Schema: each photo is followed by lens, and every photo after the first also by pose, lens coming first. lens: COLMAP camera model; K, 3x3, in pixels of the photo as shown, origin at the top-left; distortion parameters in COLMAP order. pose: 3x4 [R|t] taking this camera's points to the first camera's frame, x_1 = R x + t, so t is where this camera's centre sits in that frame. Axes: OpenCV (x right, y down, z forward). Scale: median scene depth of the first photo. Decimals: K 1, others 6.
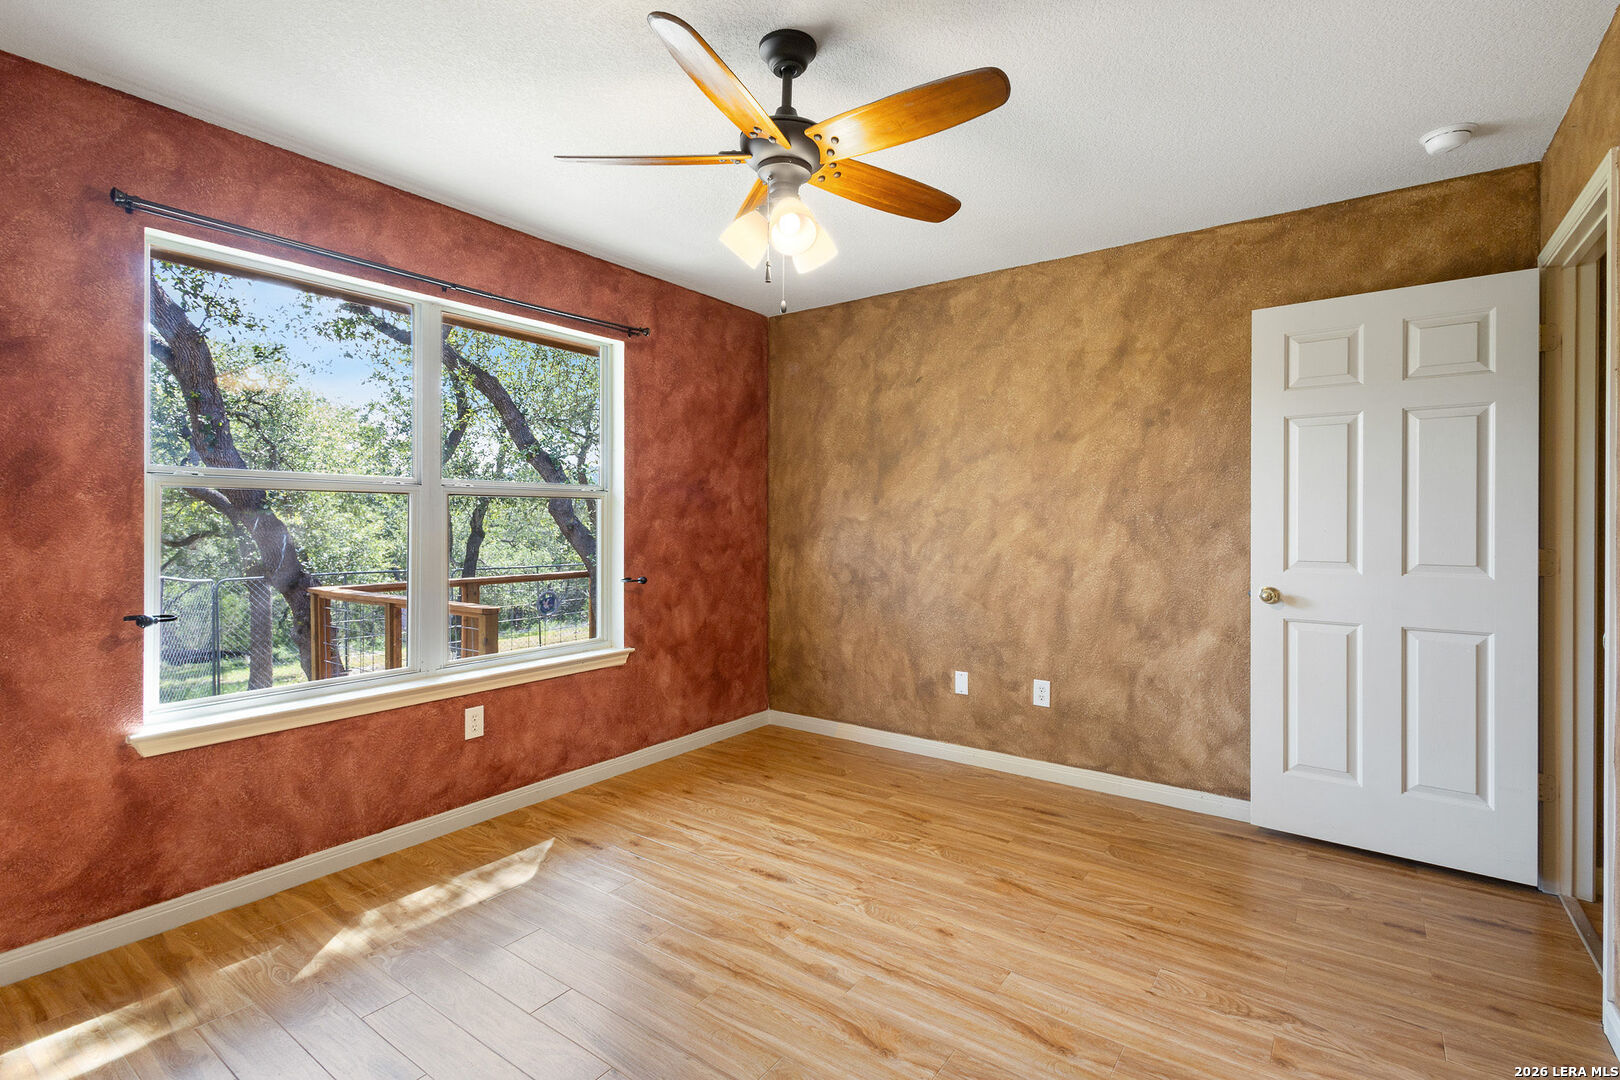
lens RADIAL K [[756.5, 0, 799.9], [0, 756.5, 536.1], [0, 0, 1]] dist [0.017275, -0.001406]
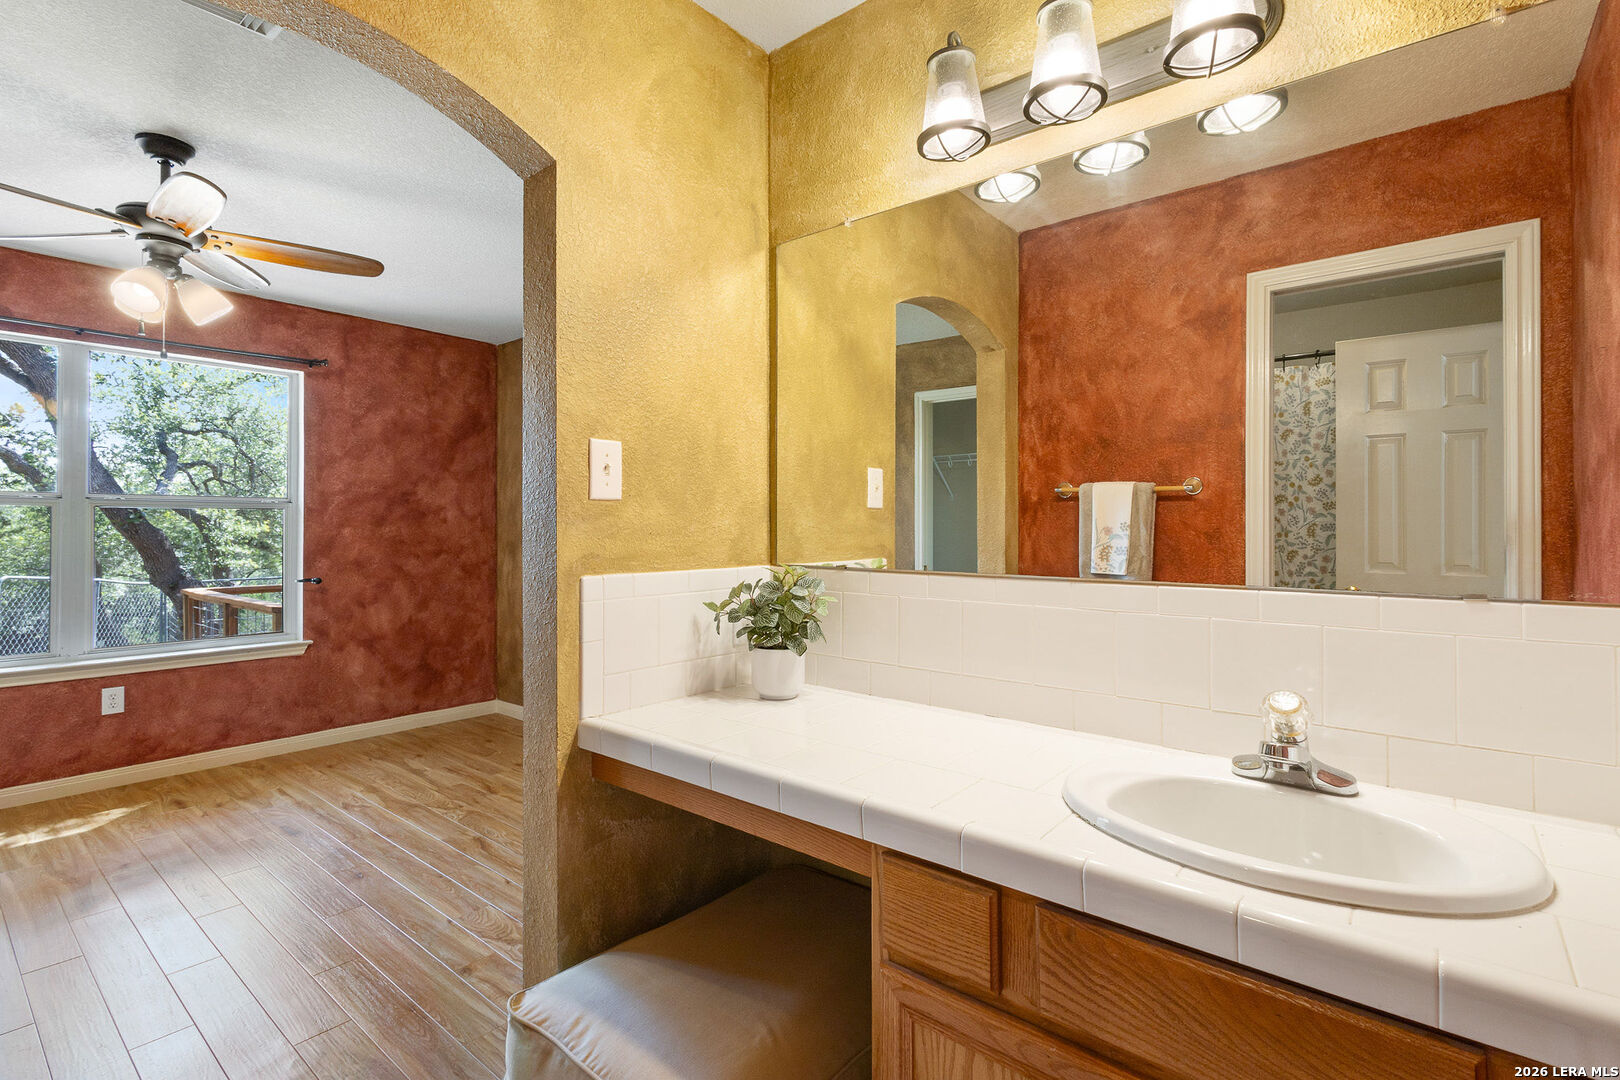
lens RADIAL K [[756.5, 0, 822.5], [0, 756.5, 537.7], [0, 0, 1]] dist [0.017275, -0.001406]
pose [[0.997531, 0.000958, -0.070228, 0.606102], [-0.001540, 0.999965, -0.008229, 0.001685], [0.070218, 0.008317, 0.997497, -0.086492]]
